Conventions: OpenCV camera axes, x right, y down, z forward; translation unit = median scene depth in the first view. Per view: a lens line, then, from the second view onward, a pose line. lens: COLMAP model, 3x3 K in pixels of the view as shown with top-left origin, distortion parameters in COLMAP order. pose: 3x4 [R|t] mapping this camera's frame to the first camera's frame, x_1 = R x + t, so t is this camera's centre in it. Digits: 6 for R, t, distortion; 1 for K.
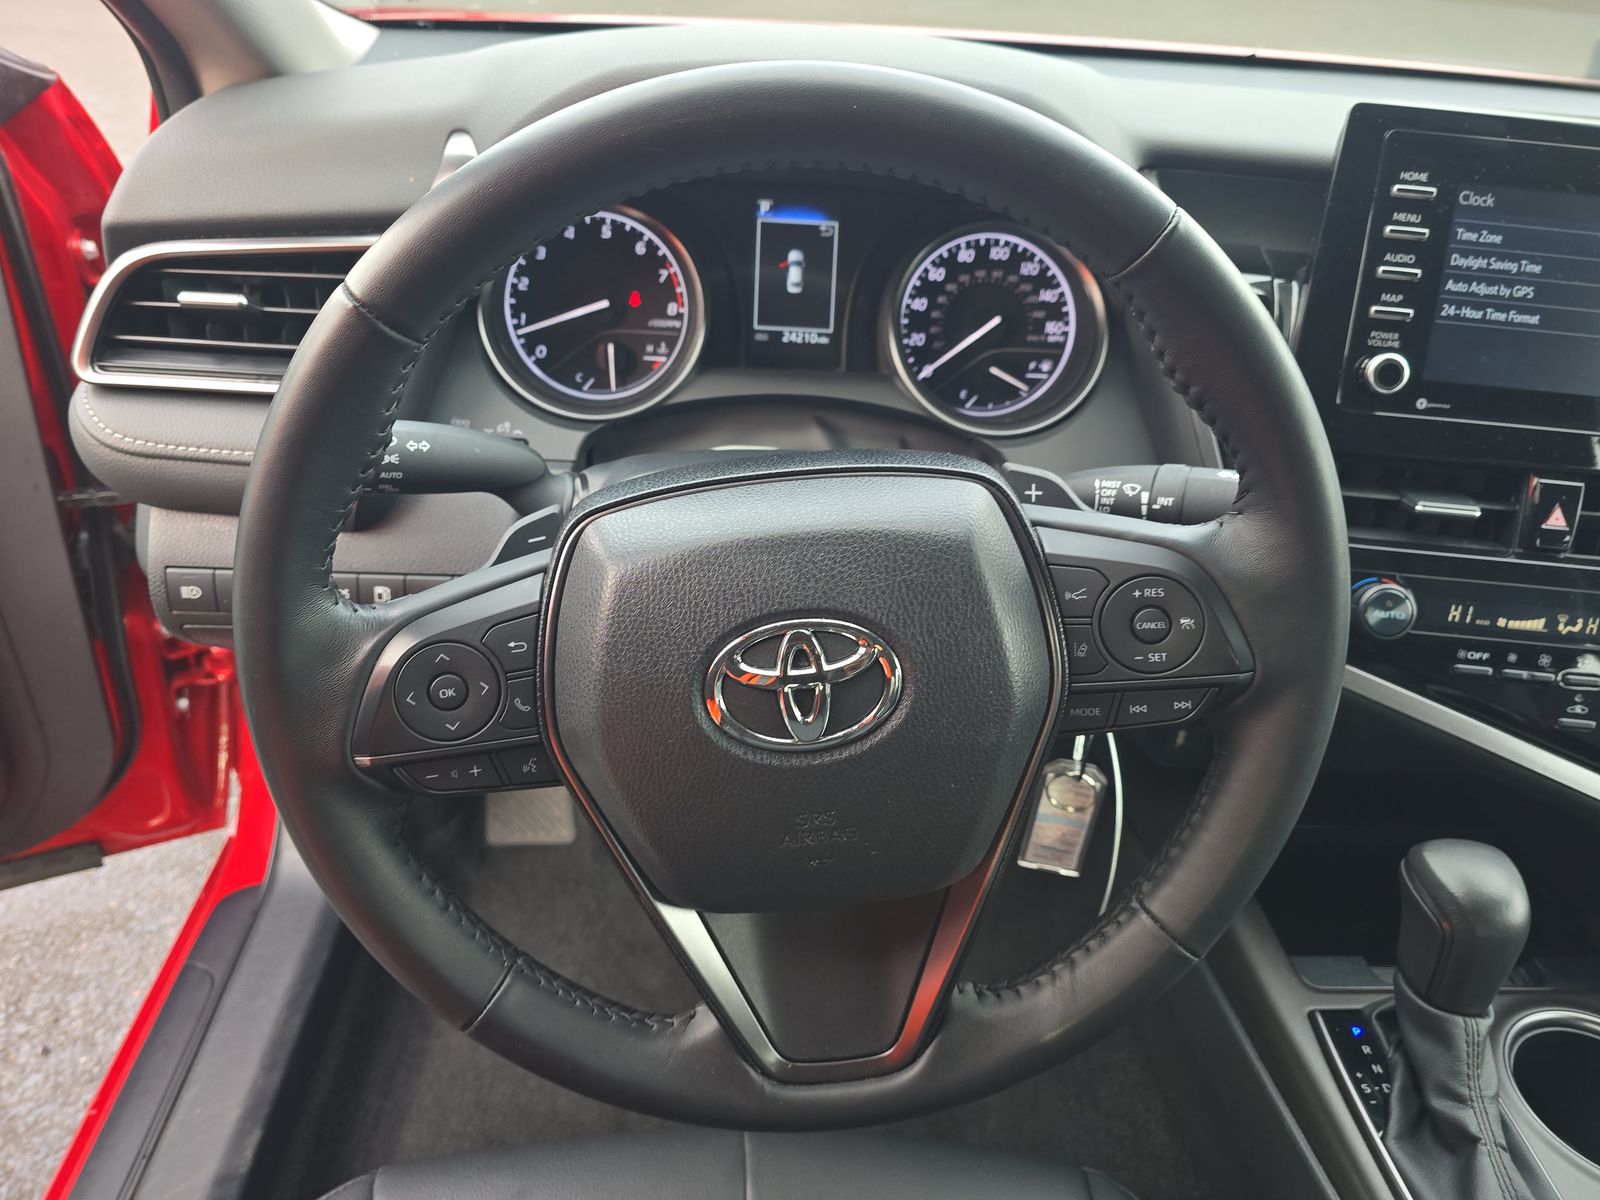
lens RADIAL K [[1060.4, 0, 810.8], [0, 1060.4, 599.9], [0, 0, 1]] dist [0.032568, -0.042686]
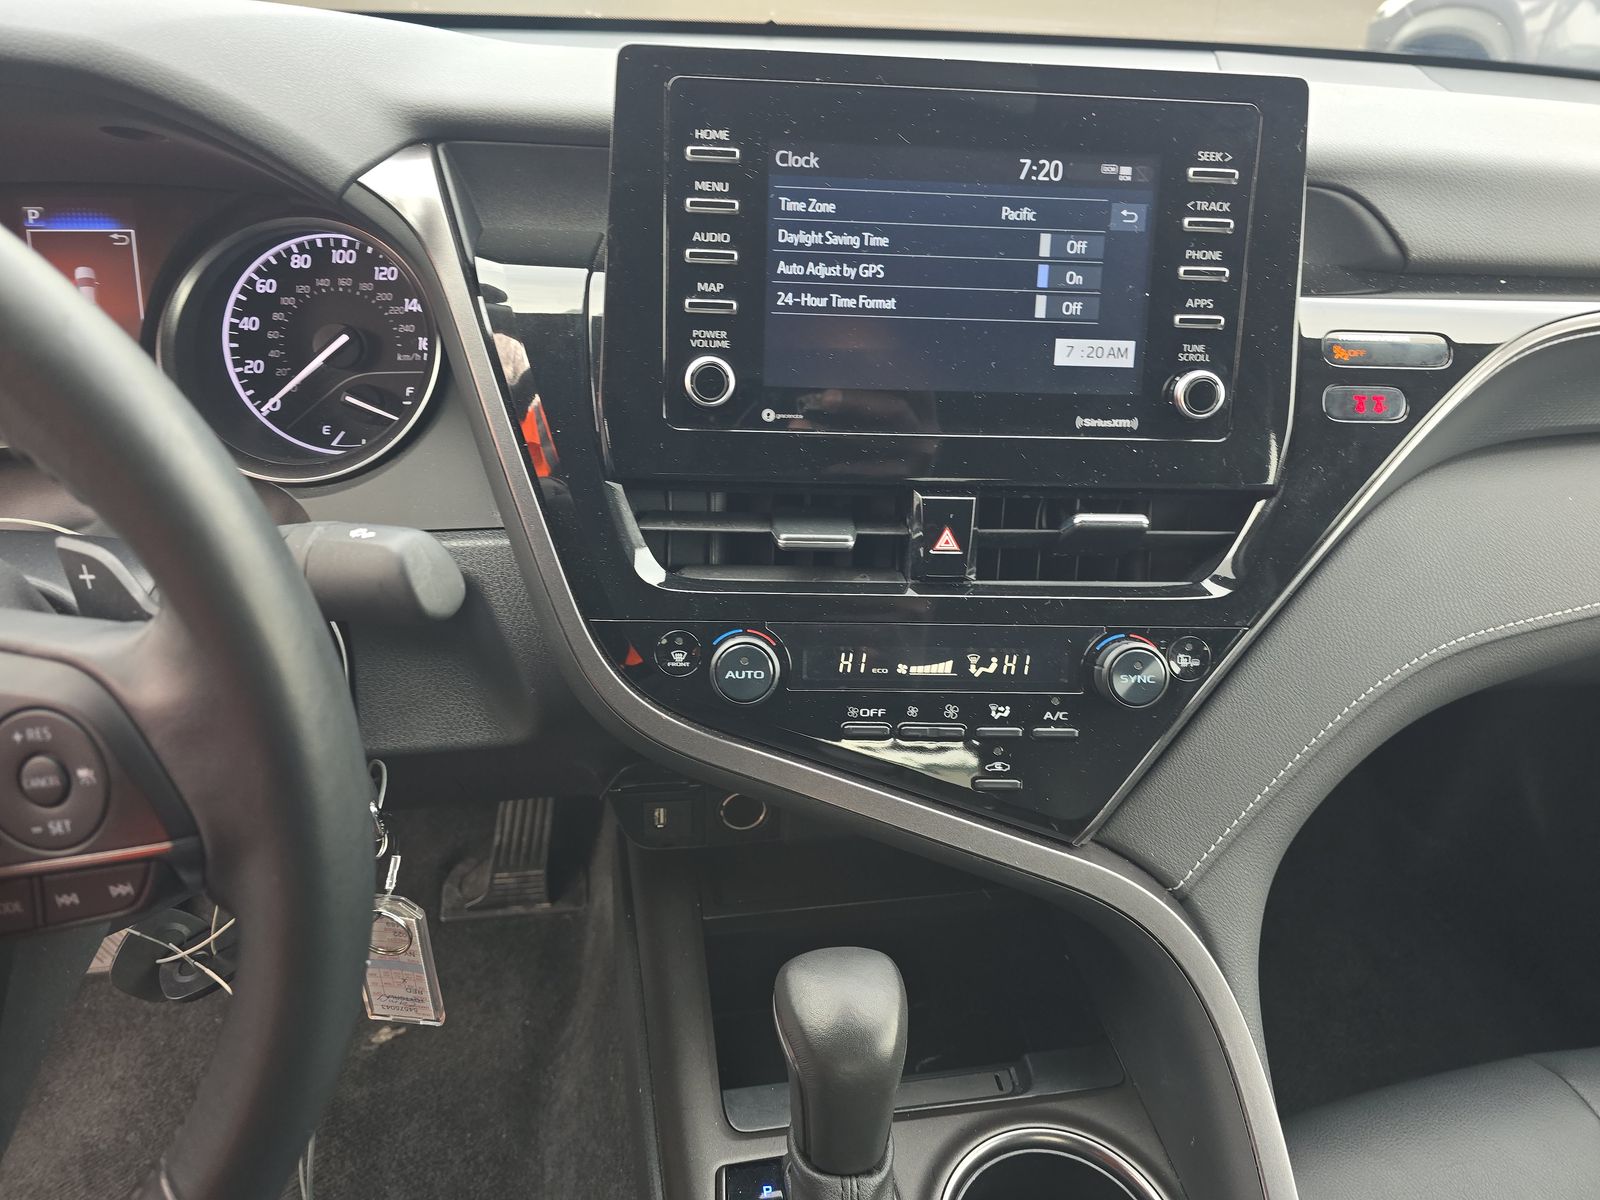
lens RADIAL K [[1060.4, 0, 802.0], [0, 1060.4, 607.3], [0, 0, 1]] dist [0.032568, -0.042686]
pose [[0.992837, -0.080173, 0.088584, 0.433873], [0.080824, 0.996721, -0.003777, -0.026211], [-0.087991, 0.010909, 0.996062, 0.158377]]
